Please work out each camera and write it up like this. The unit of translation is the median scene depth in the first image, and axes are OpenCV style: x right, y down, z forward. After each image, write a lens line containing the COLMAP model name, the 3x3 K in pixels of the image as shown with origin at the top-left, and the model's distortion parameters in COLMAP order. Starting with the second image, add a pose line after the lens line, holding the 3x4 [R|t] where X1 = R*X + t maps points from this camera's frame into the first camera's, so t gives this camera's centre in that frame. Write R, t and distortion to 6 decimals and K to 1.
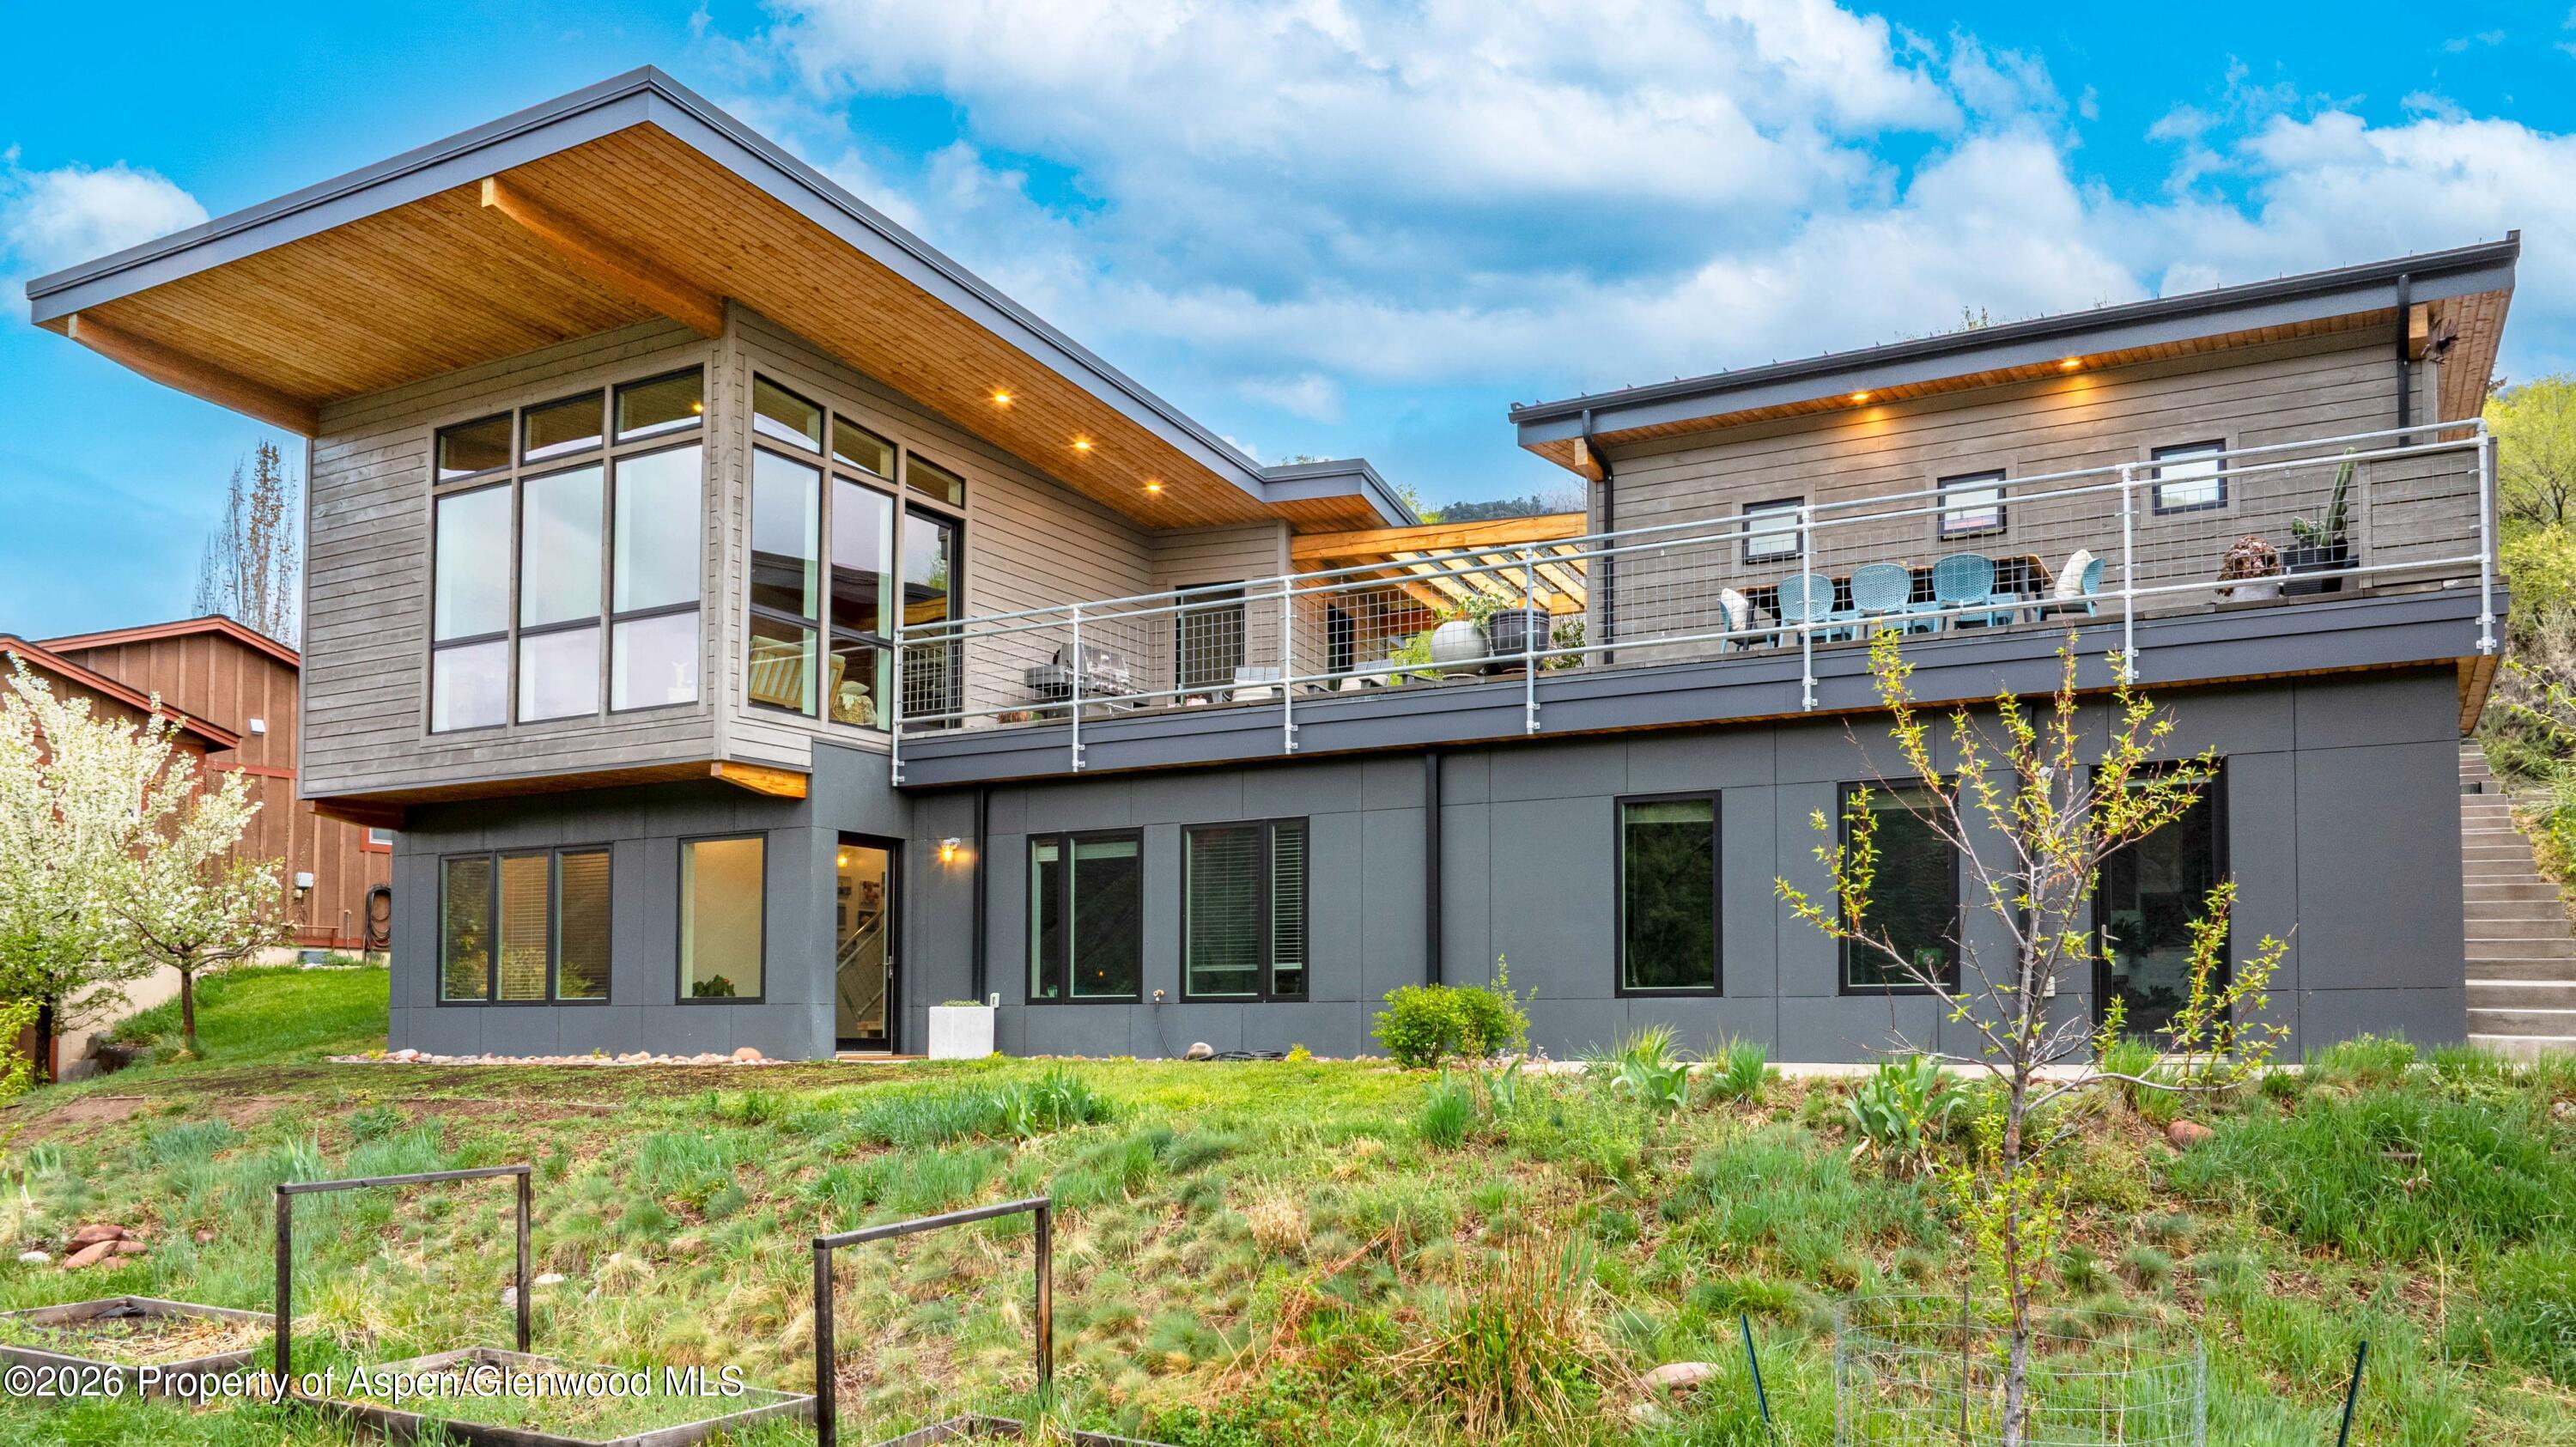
lens RADIAL K [[1823.1, 0, 1288.0], [0, 1823.1, 723.5], [0, 0, 1]] dist [0.000660, -0.000245]
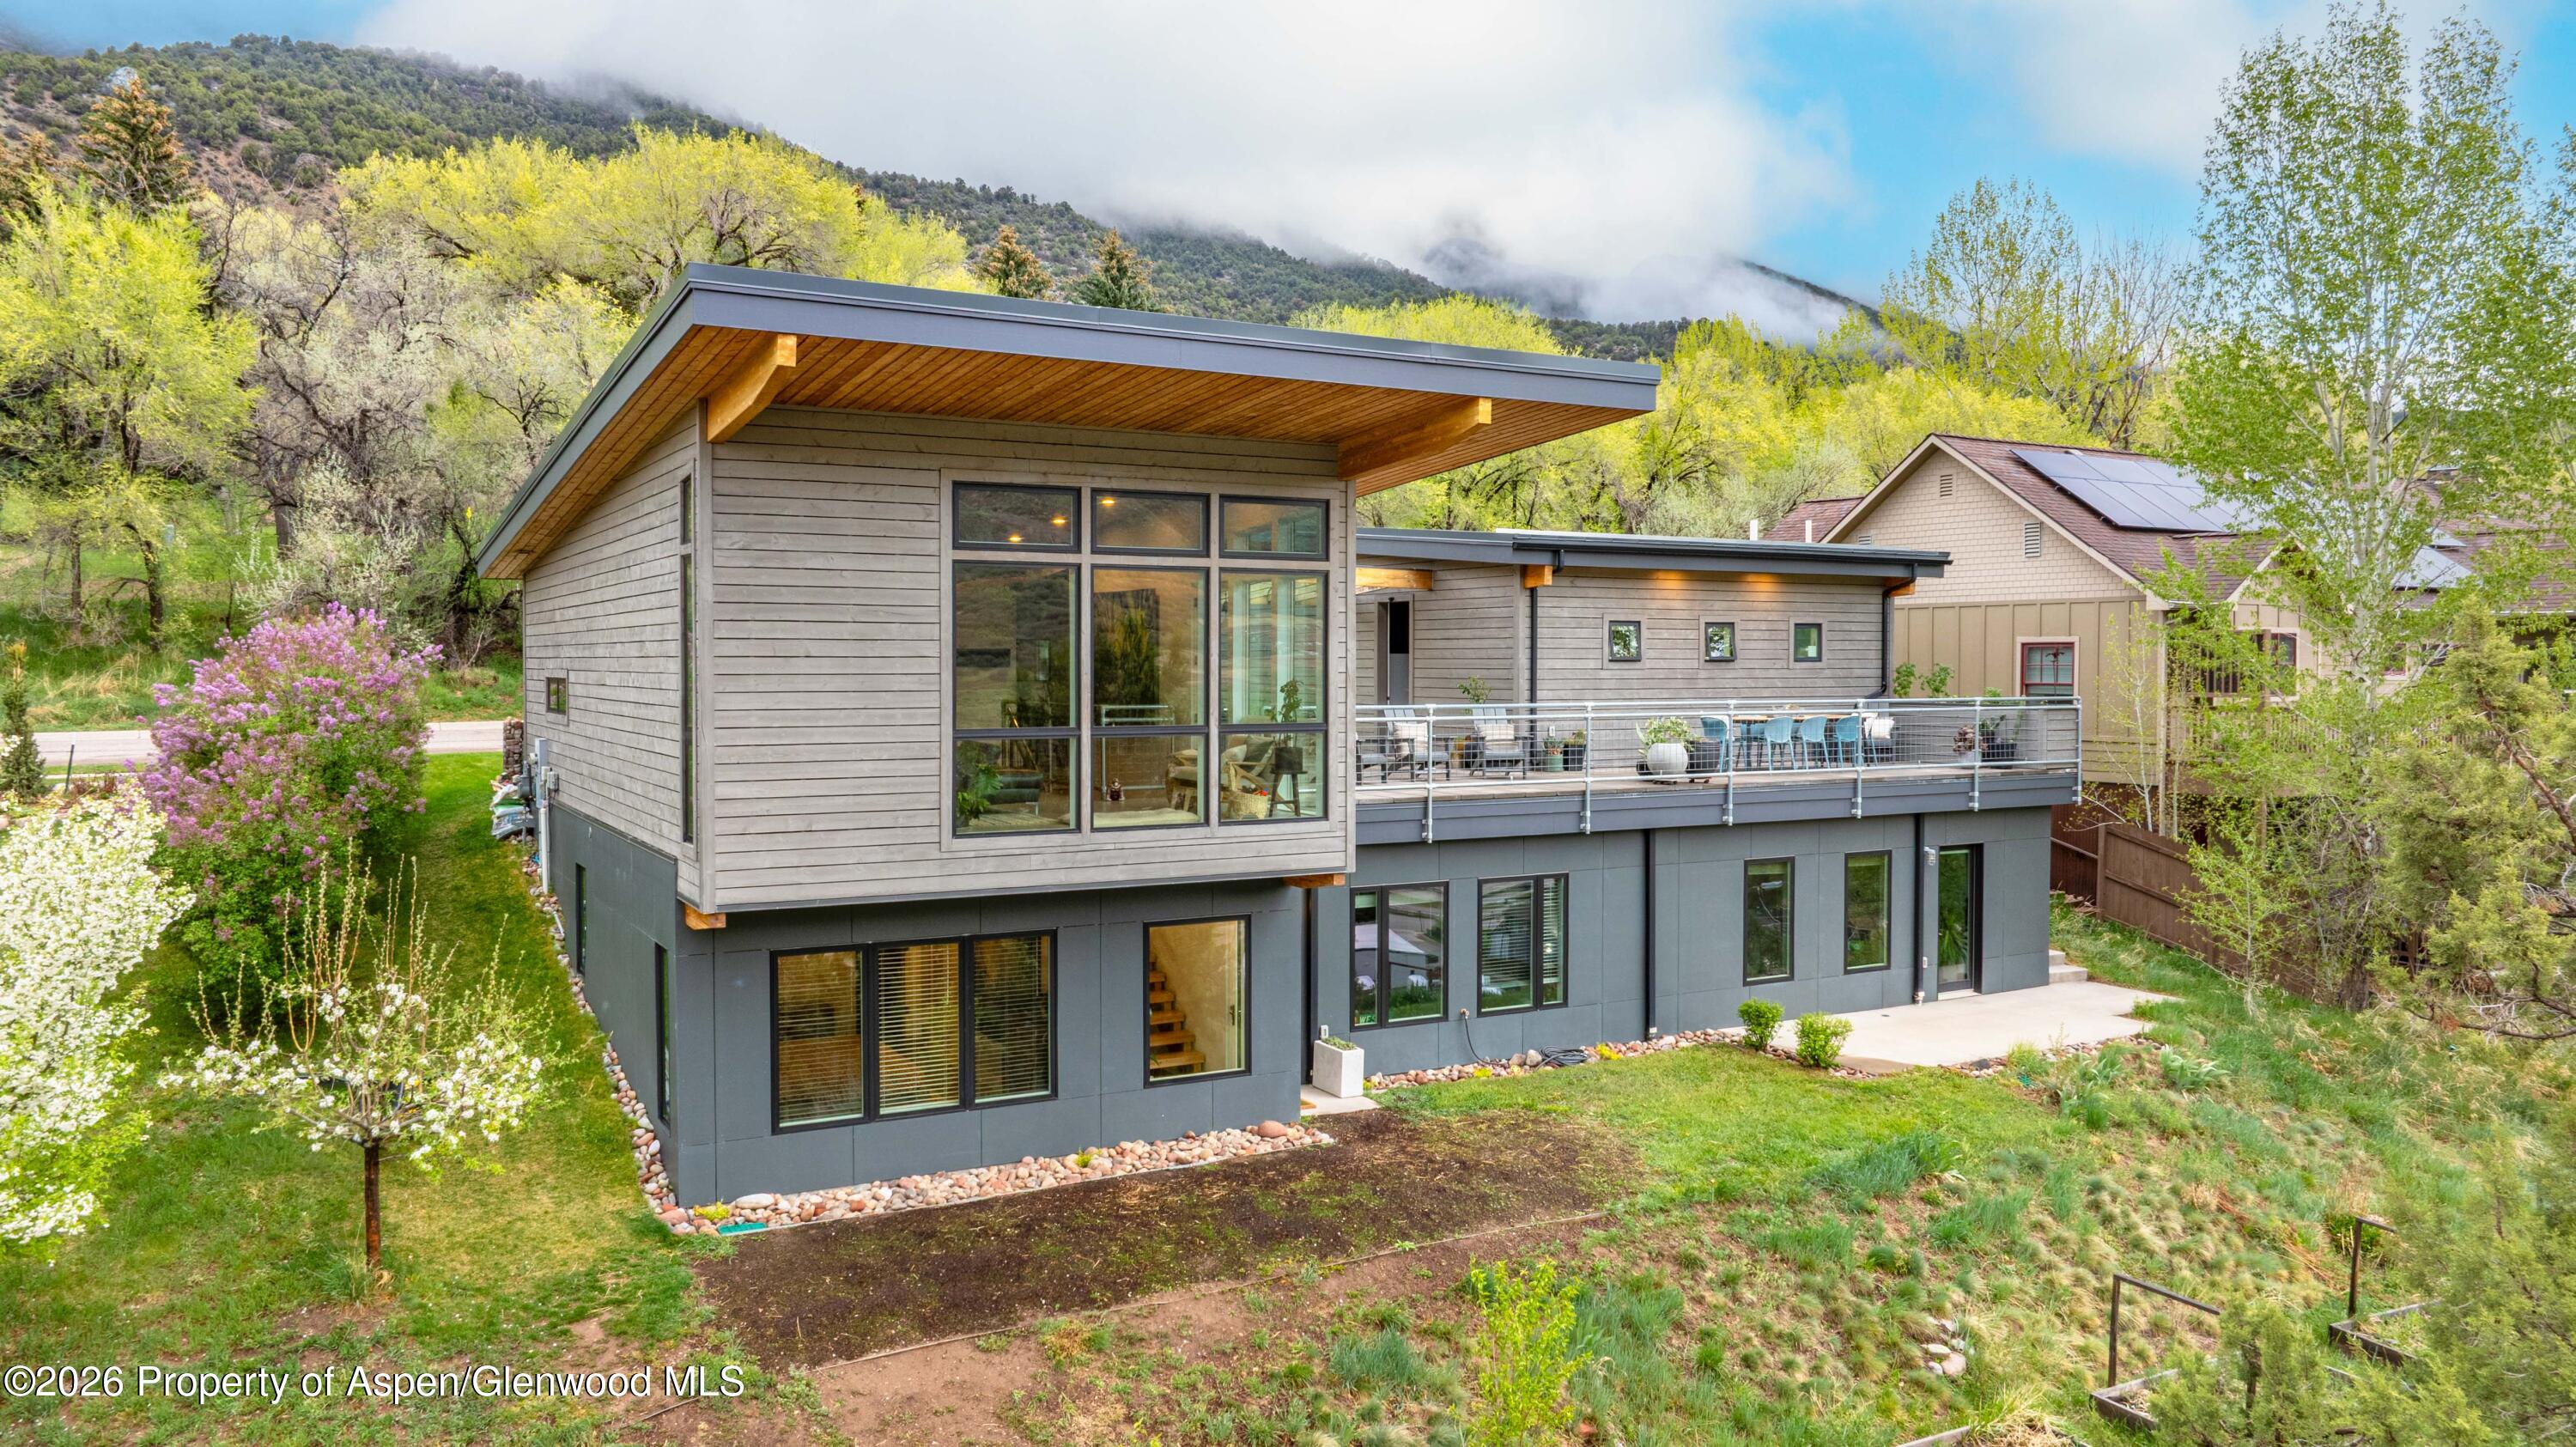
lens RADIAL K [[1823.1, 0, 1288.0], [0, 1823.1, 723.5], [0, 0, 1]] dist [0.000660, -0.000245]
pose [[0.566899, -0.013334, 0.823679, -1.063557], [-0.064915, 0.996037, 0.060802, -0.115176], [-0.821225, -0.087938, 0.563787, 0.319265]]
